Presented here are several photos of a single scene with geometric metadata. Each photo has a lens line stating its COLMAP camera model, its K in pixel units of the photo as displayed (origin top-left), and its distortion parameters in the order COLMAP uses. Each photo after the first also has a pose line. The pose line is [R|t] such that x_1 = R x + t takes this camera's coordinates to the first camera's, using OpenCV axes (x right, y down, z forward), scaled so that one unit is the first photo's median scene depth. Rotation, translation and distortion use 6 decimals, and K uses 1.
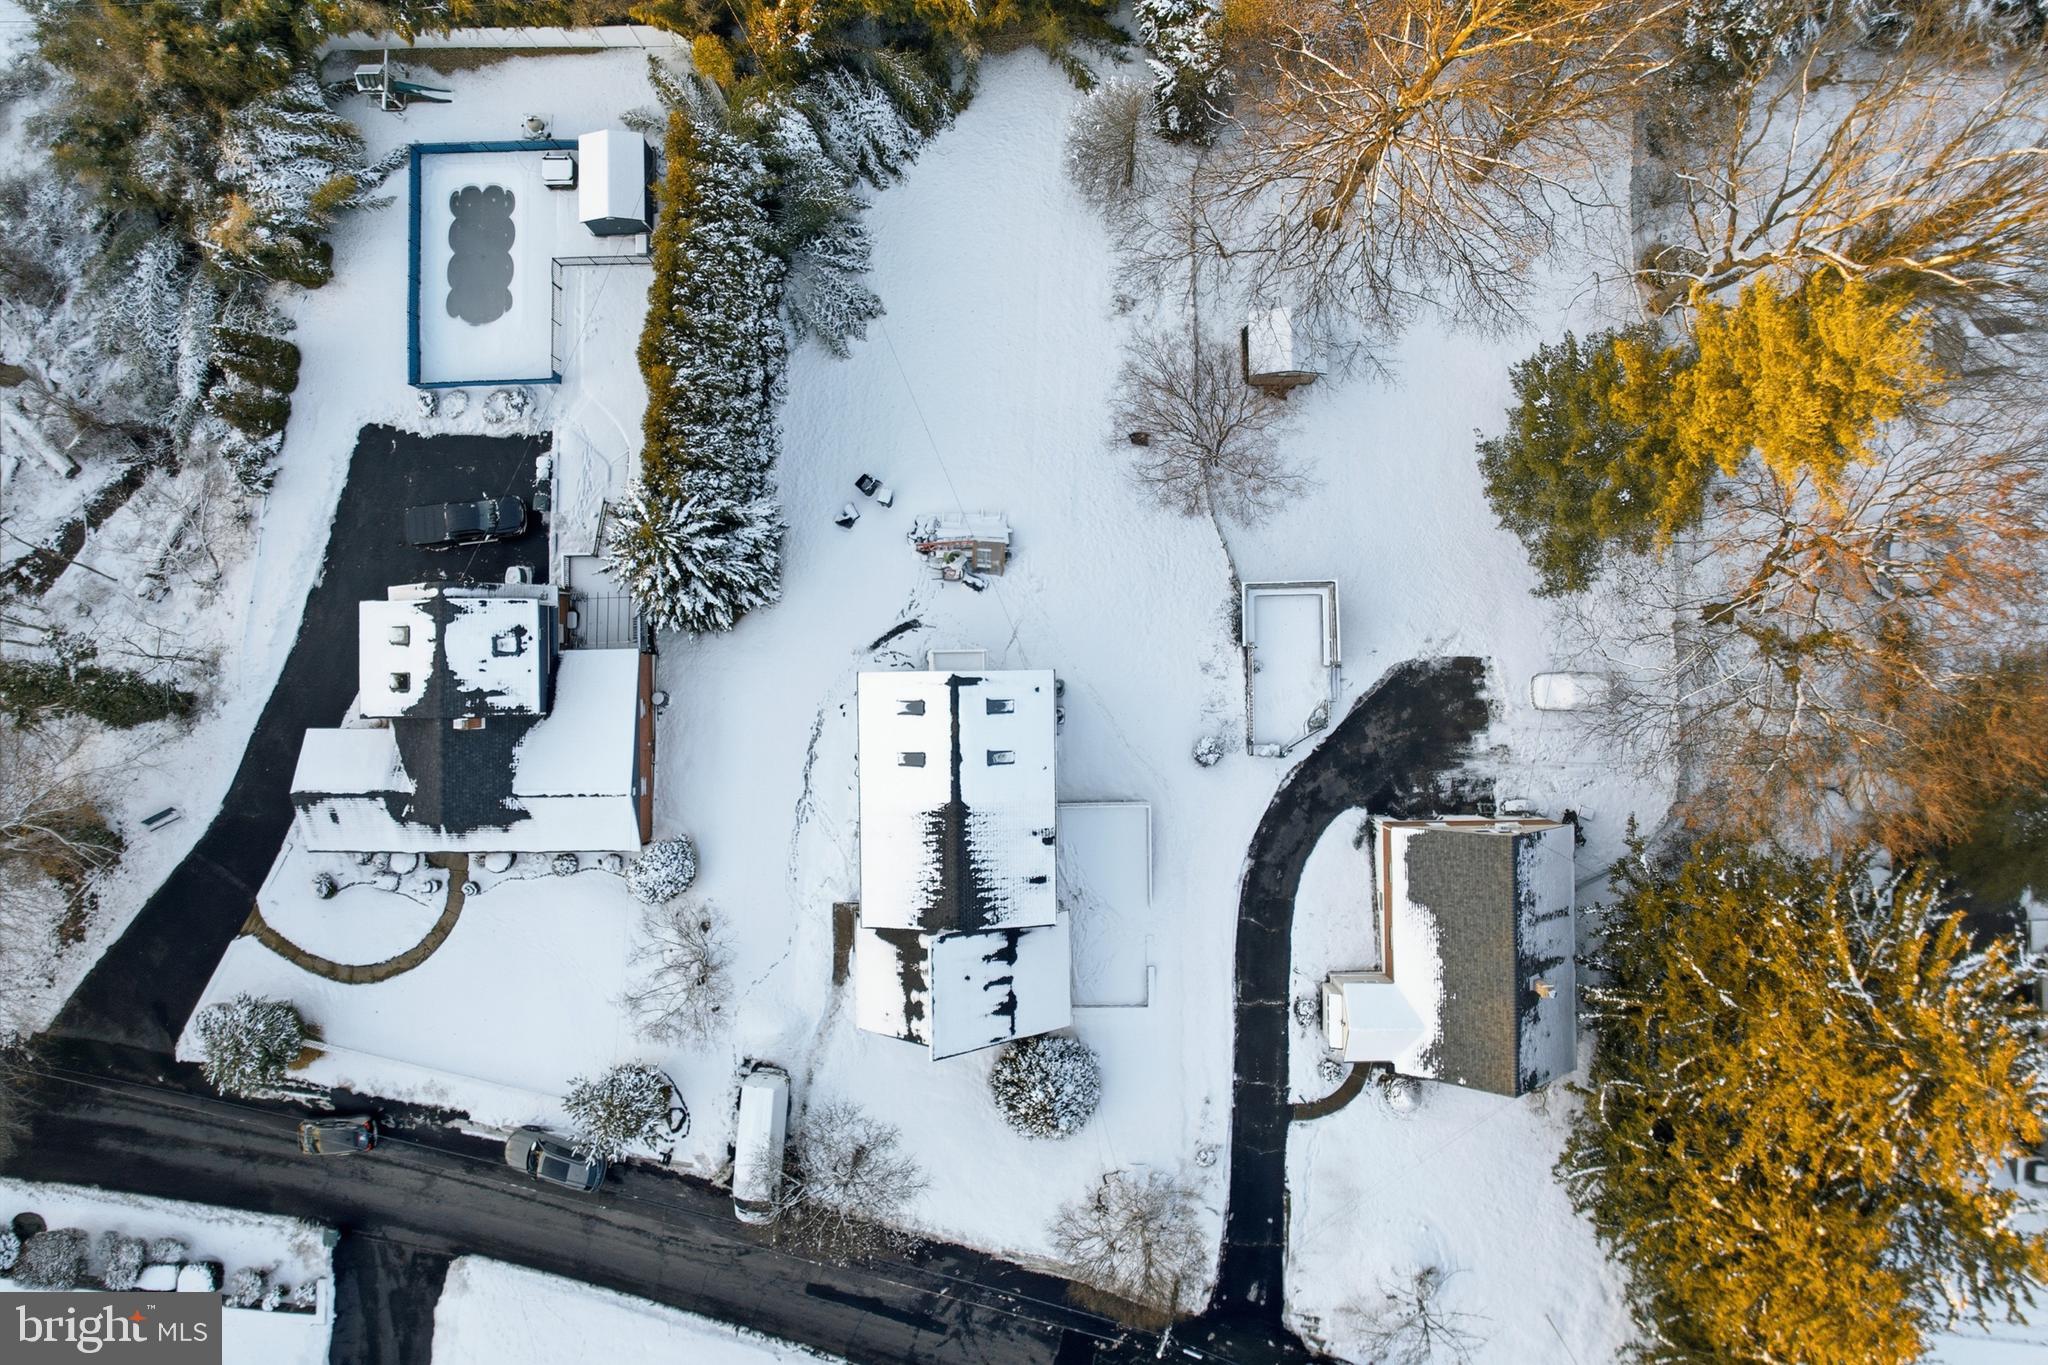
lens RADIAL K [[1432.7, 0, 1026.7], [0, 1432.7, 629.7], [0, 0, 1]] dist [-0.040509, 0.000984]
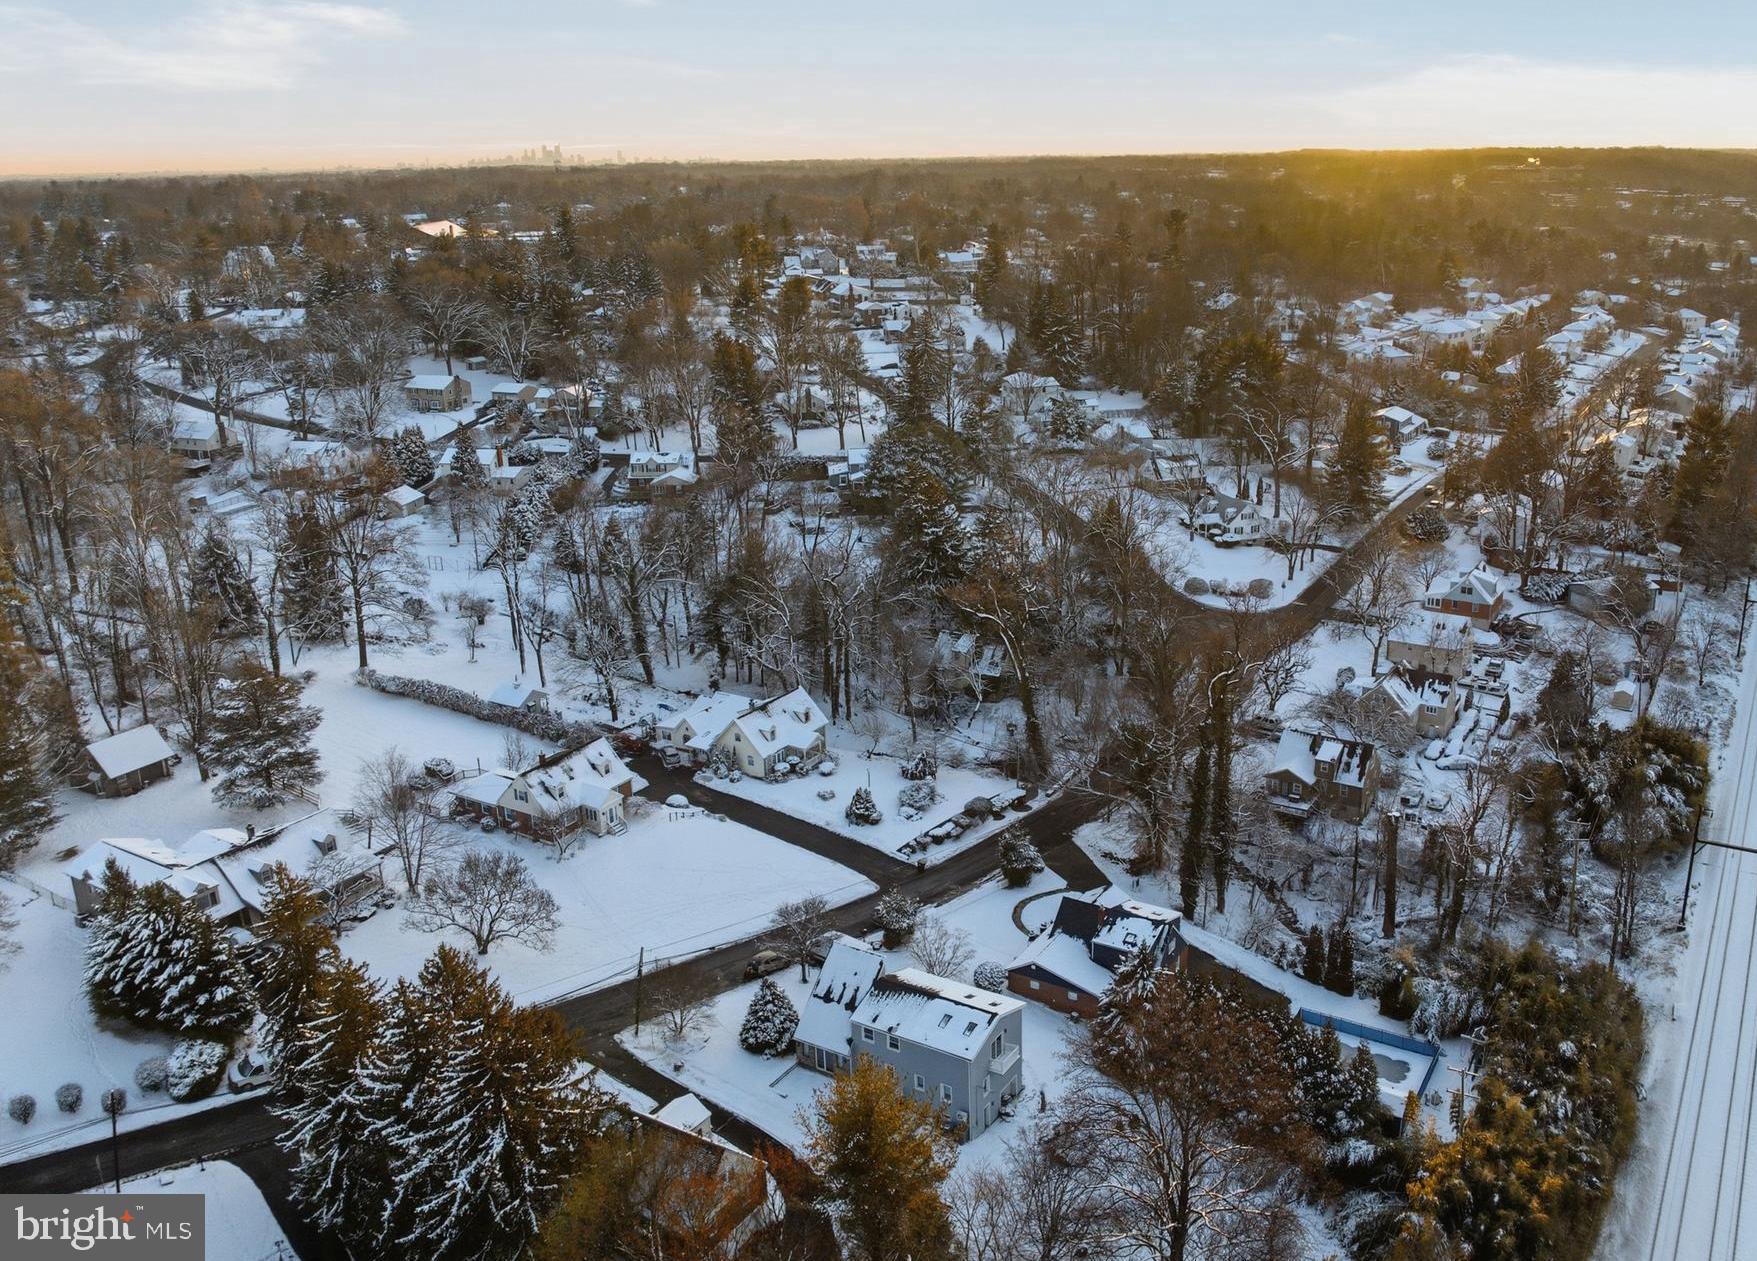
lens RADIAL K [[1437.0, 0, 1030.2], [0, 1437.0, 653.9], [0, 0, 1]] dist [-0.027741, -0.013020]
pose [[-0.489437, 0.291688, -0.821809, 1.125762], [-0.871583, -0.133166, 0.471816, -0.698557], [0.028186, 0.947199, 0.319406, 0.003089]]
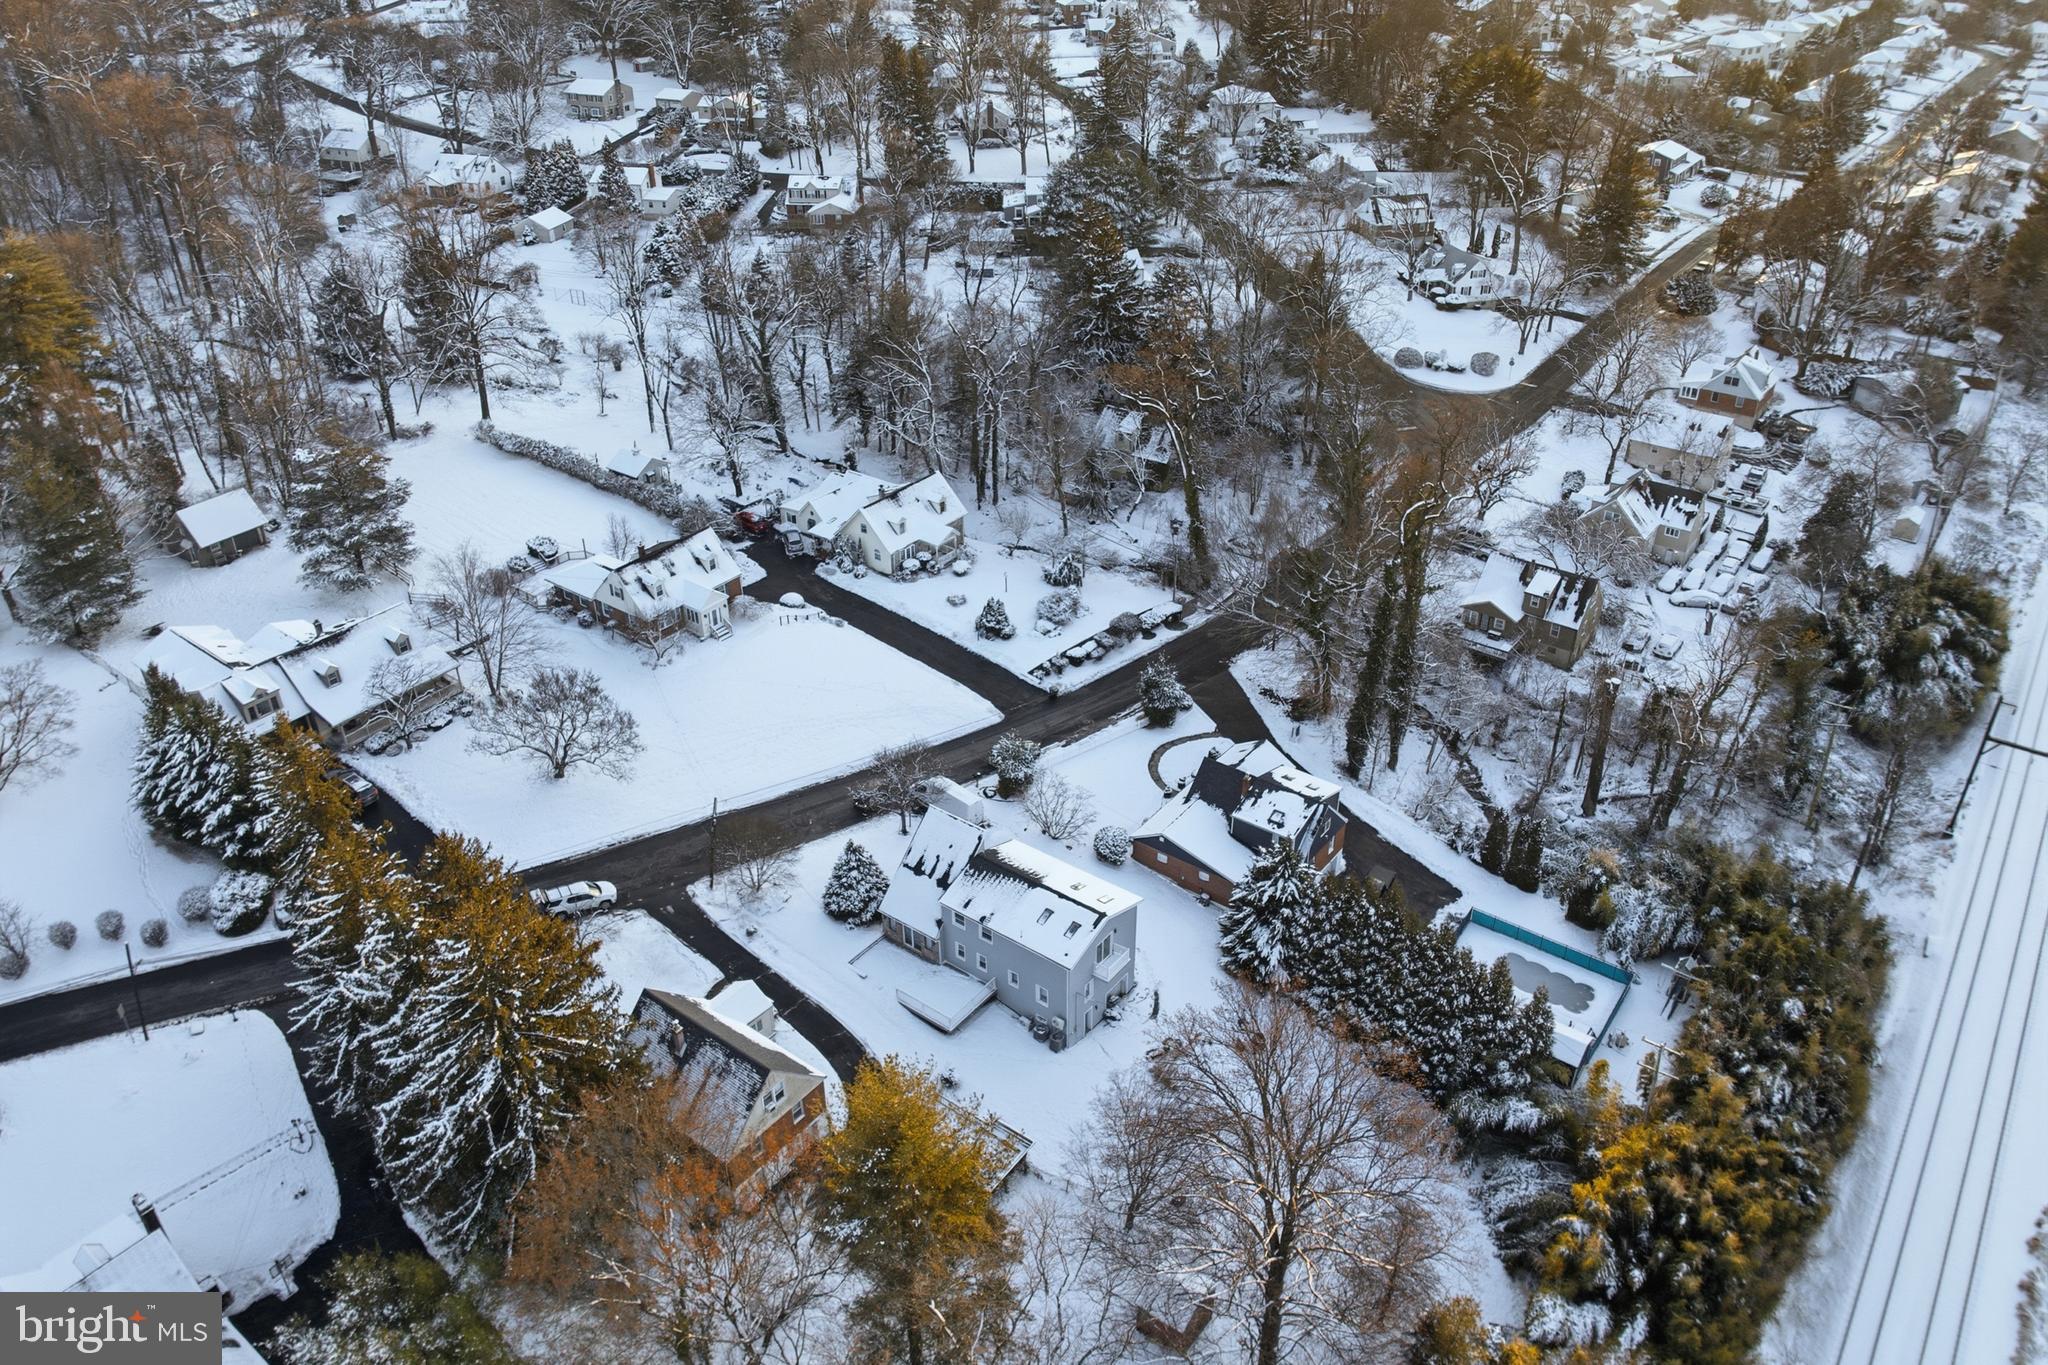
lens RADIAL K [[1432.7, 0, 1028.0], [0, 1432.7, 688.6], [0, 0, 1]] dist [-0.040509, 0.000984]
pose [[-0.614261, 0.420972, -0.667433, 0.816711], [-0.788466, -0.293457, 0.540559, -0.583732], [0.031697, 0.858292, 0.512181, 0.003974]]
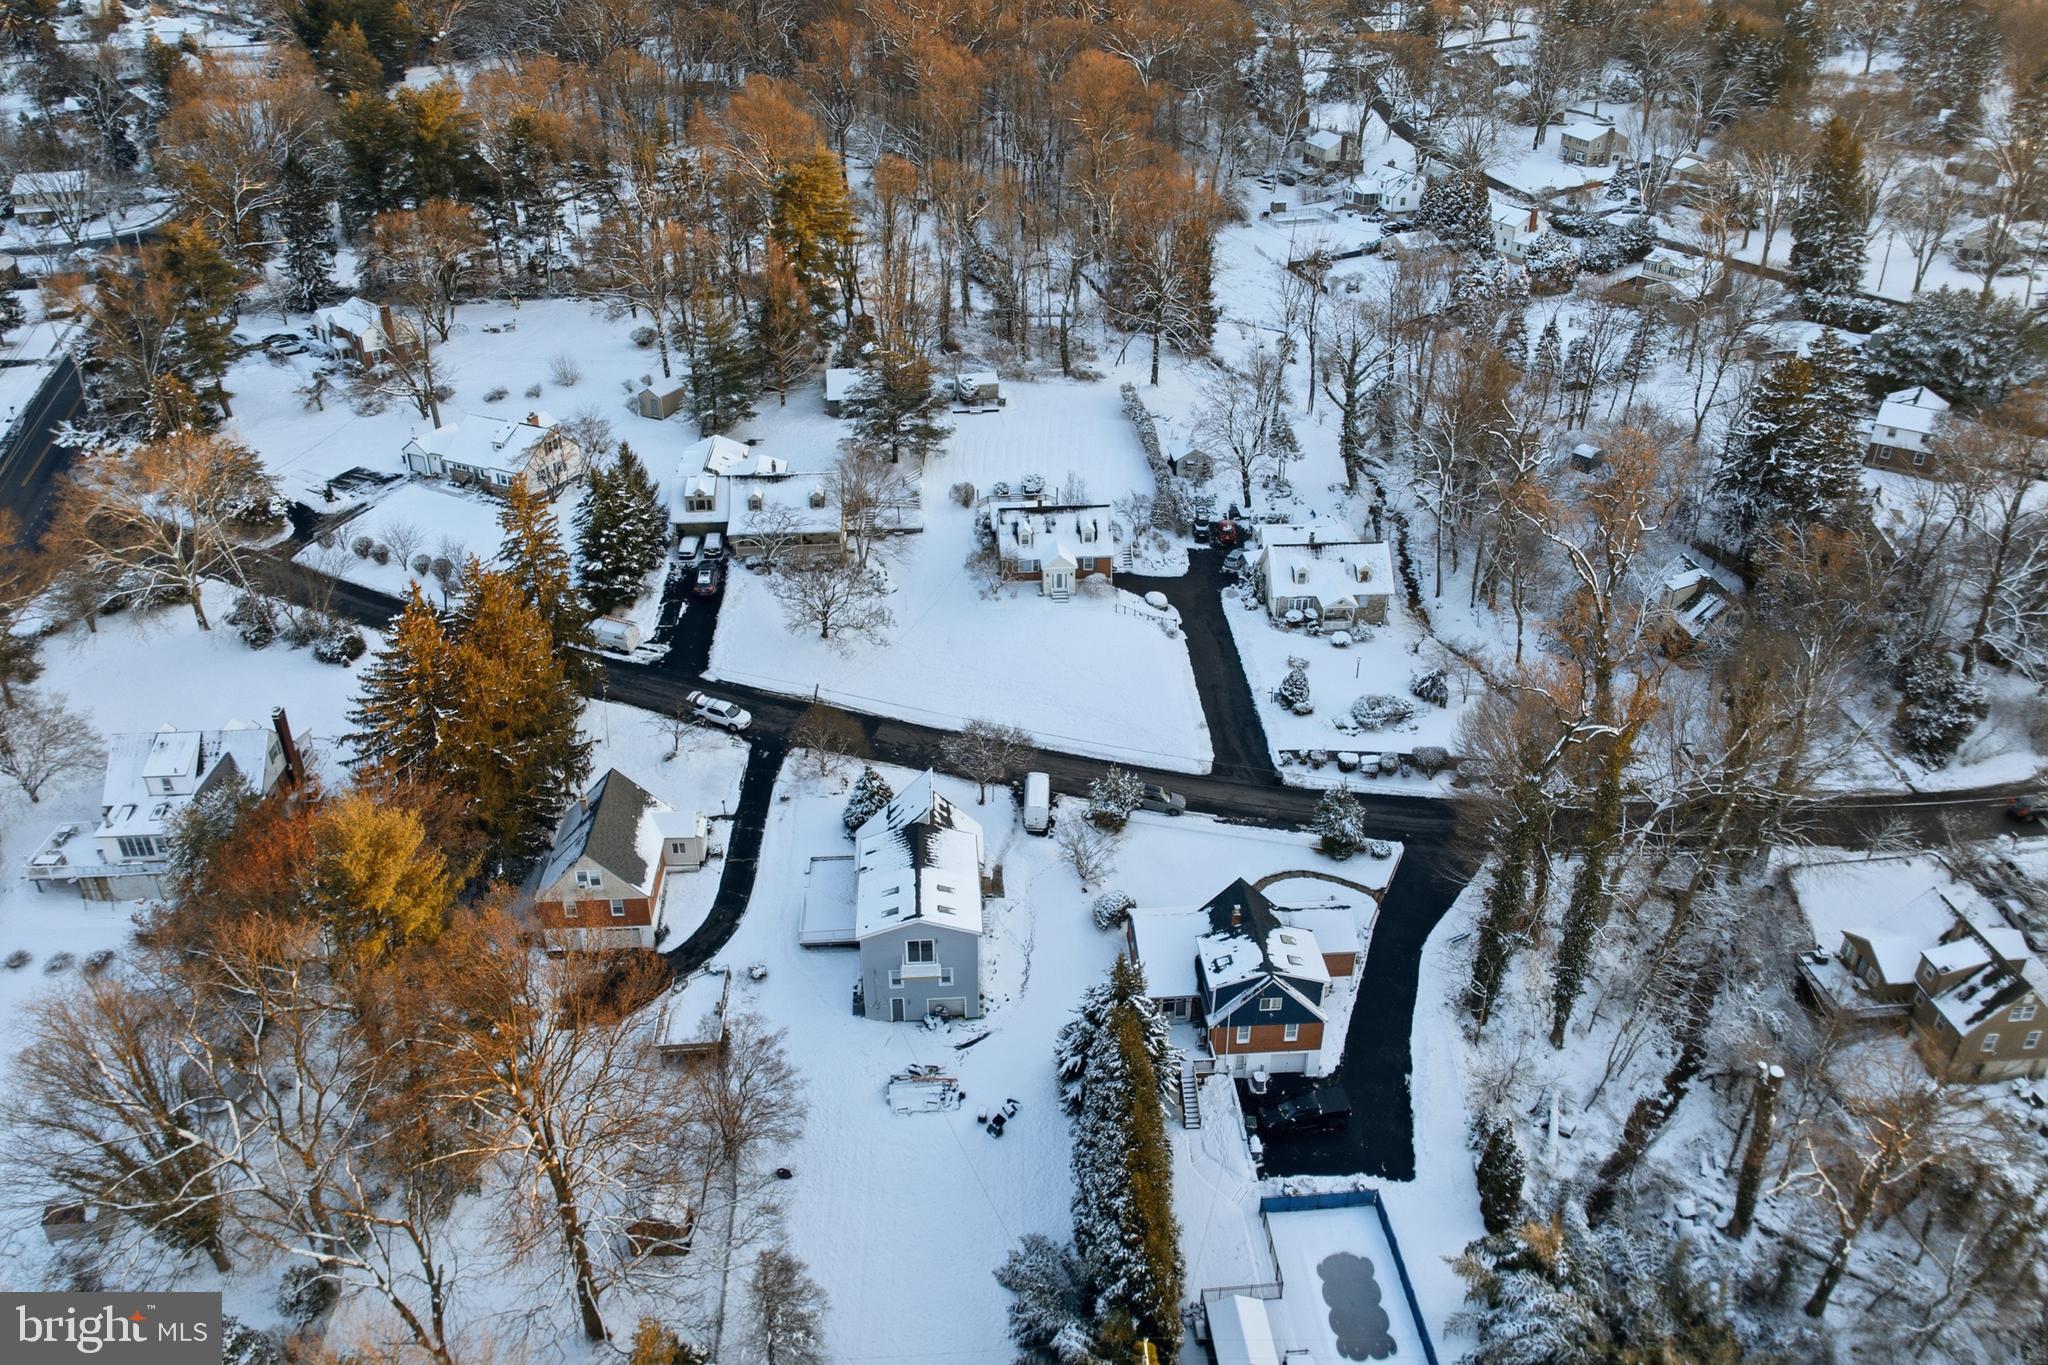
lens RADIAL K [[1432.7, 0, 1018.9], [0, 1432.7, 660.2], [0, 0, 1]] dist [-0.040509, 0.000984]
pose [[-0.998774, 0.029352, -0.039869, -0.094665], [-0.048924, -0.461799, 0.885634, -1.090014], [0.007584, 0.886499, 0.462669, 0.024888]]
